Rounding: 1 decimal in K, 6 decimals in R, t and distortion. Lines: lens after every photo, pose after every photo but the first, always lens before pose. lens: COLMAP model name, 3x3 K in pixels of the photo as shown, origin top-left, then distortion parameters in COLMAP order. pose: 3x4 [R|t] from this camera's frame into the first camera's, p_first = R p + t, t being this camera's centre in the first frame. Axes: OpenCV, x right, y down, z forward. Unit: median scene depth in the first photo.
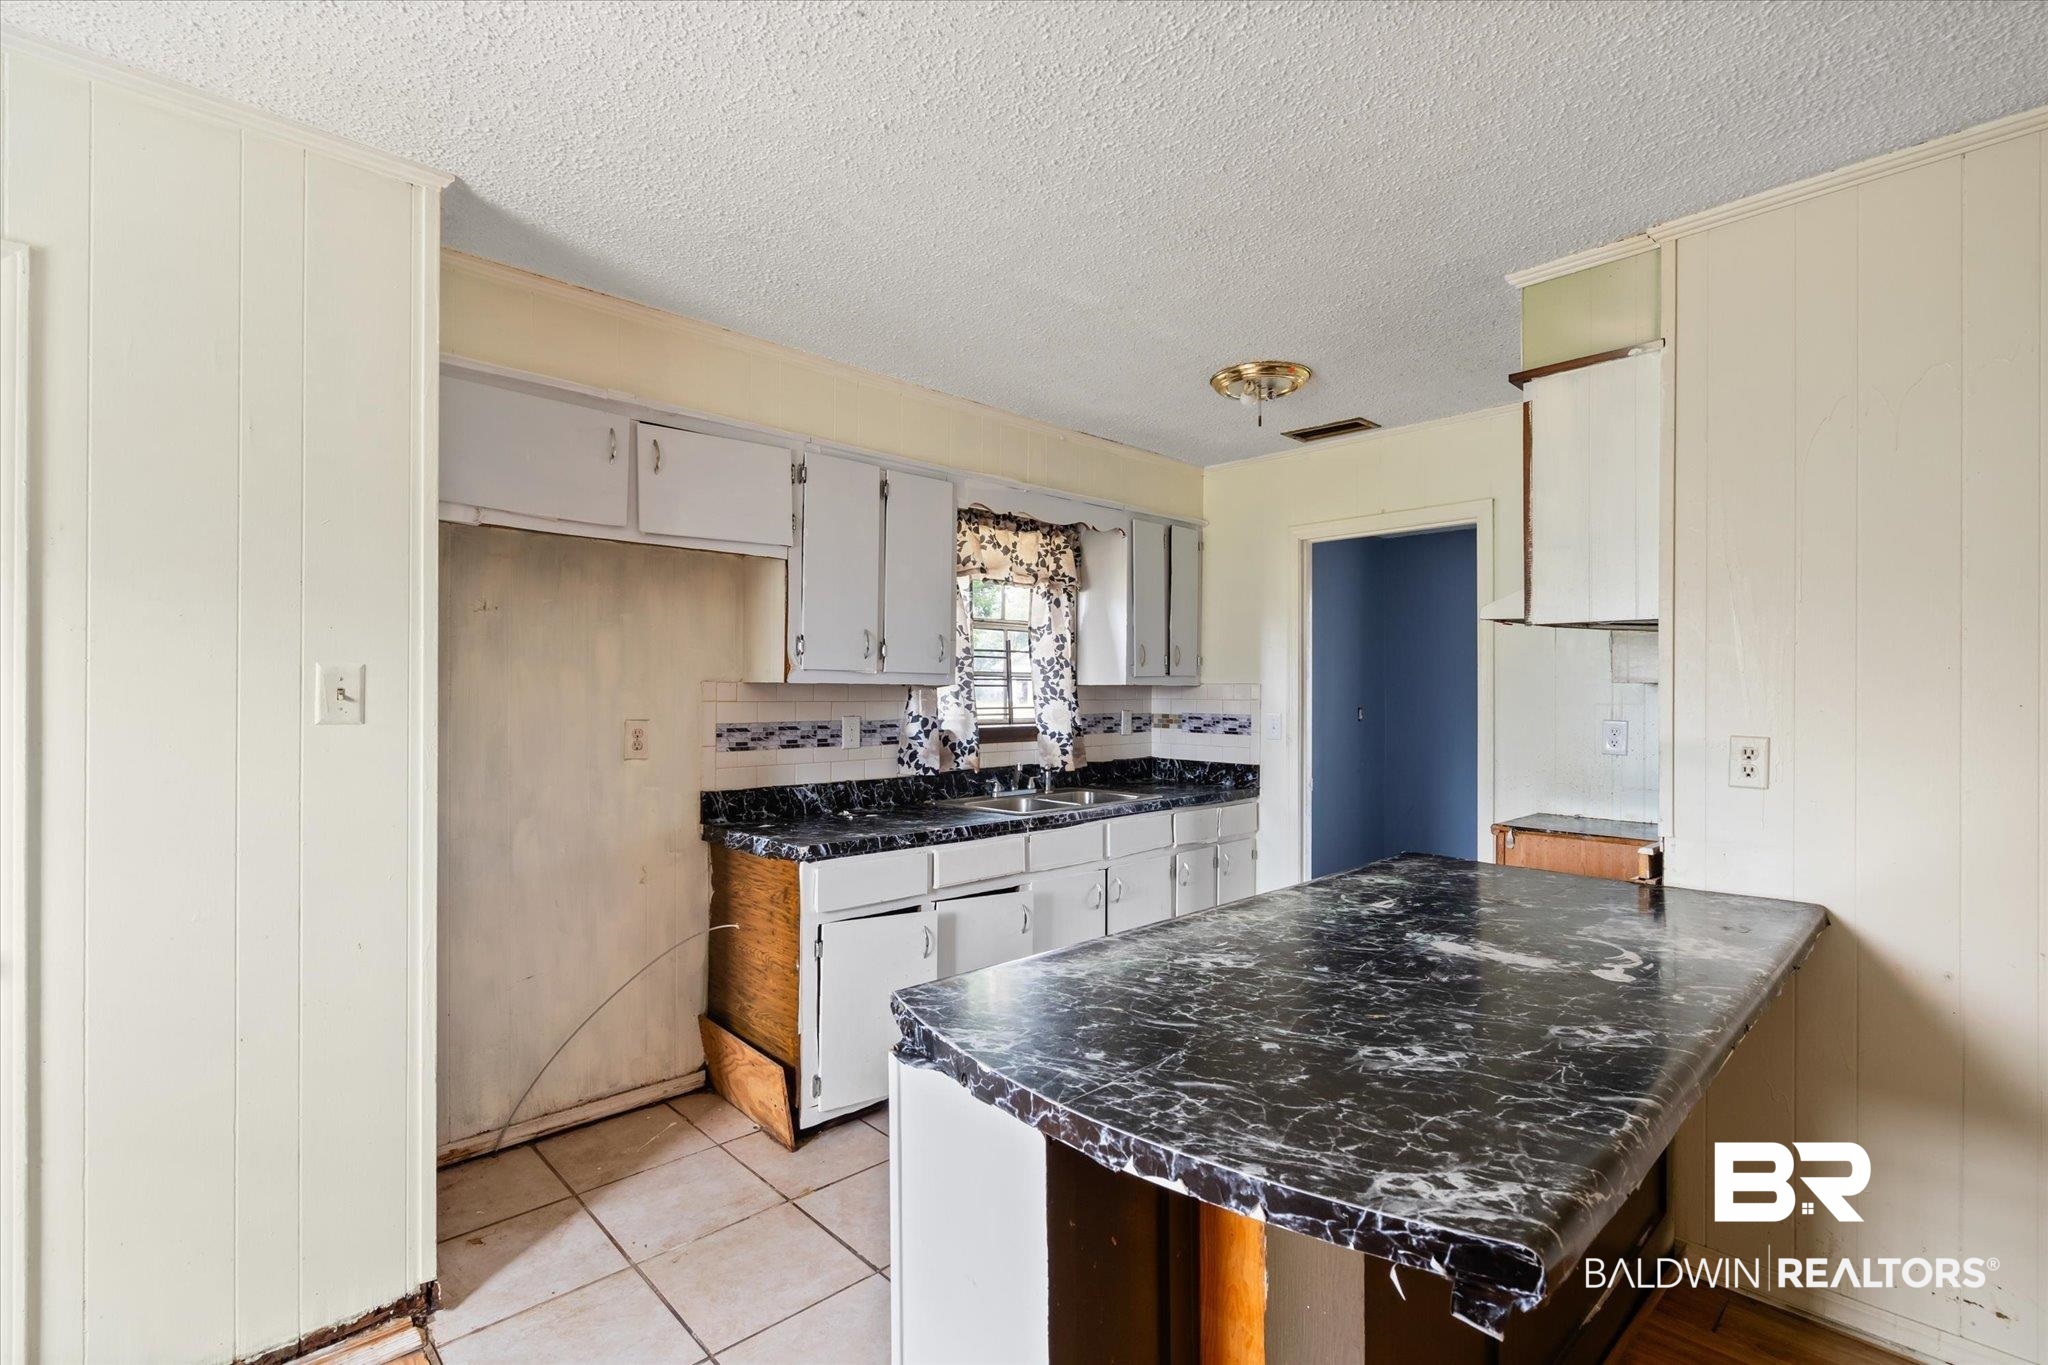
lens RADIAL K [[941.4, 0, 1014.6], [0, 941.4, 686.2], [0, 0, 1]] dist [-0.001555, 0.000171]
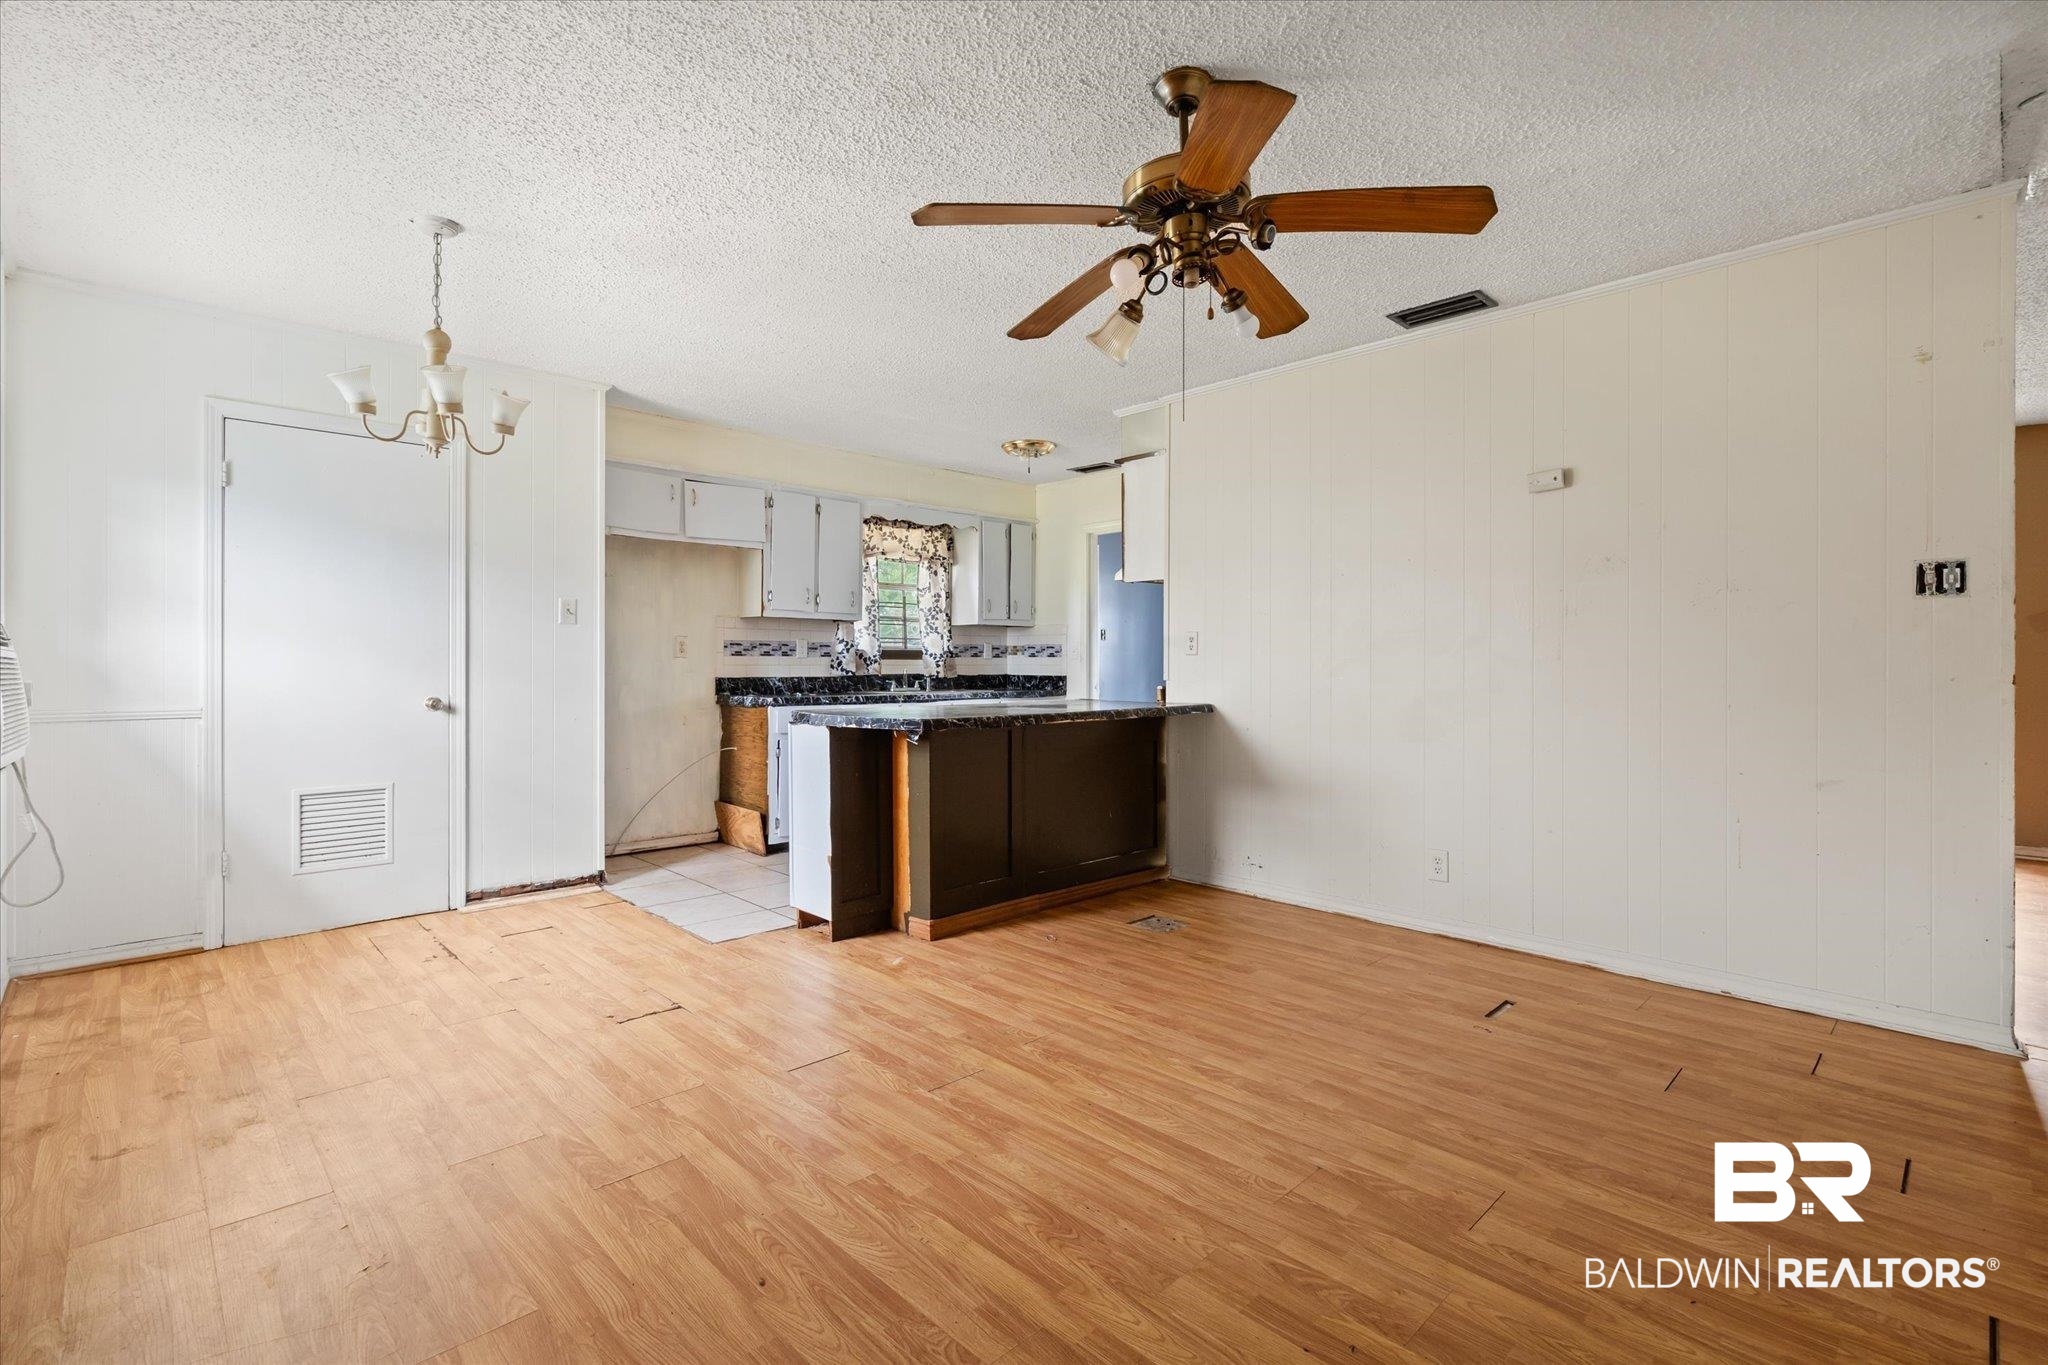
lens RADIAL K [[945.2, 0, 1008.4], [0, 945.2, 657.5], [0, 0, 1]] dist [-0.001502, -0.000030]
pose [[0.999994, -0.001772, -0.002985, 0.191235], [0.001768, 0.999998, -0.001319, 0.062812], [0.002987, 0.001313, 0.999995, -0.663652]]
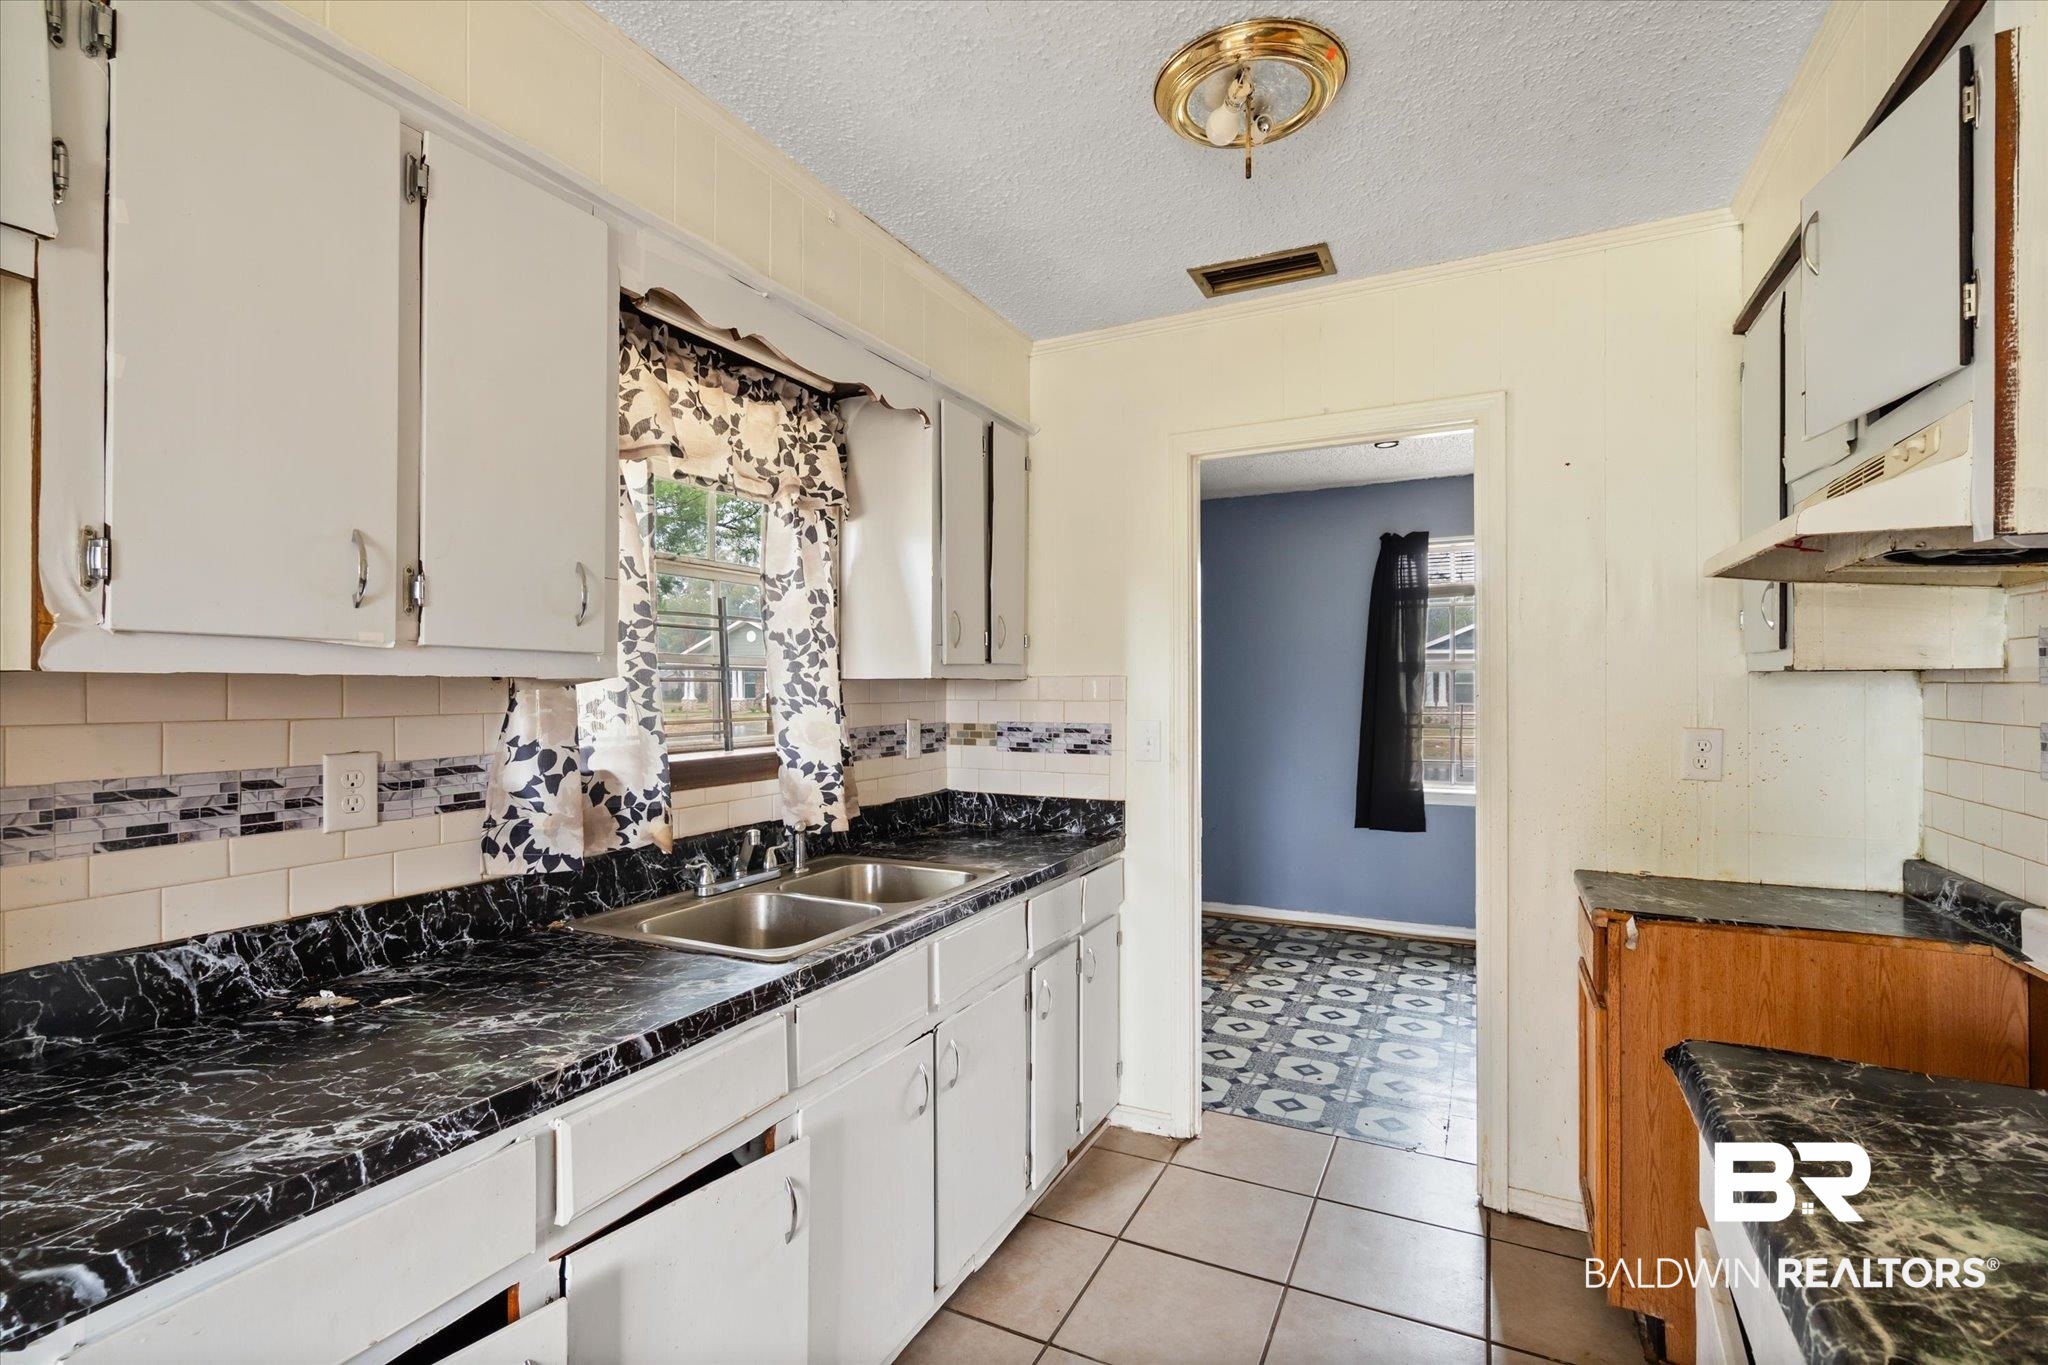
lens RADIAL K [[941.4, 0, 1014.6], [0, 941.4, 686.2], [0, 0, 1]] dist [-0.001555, 0.000171]
pose [[0.945328, -0.006396, 0.326059, -0.027479], [0.005434, 0.999978, 0.003861, 0.001852], [-0.326076, -0.001878, 0.945342, 0.465613]]
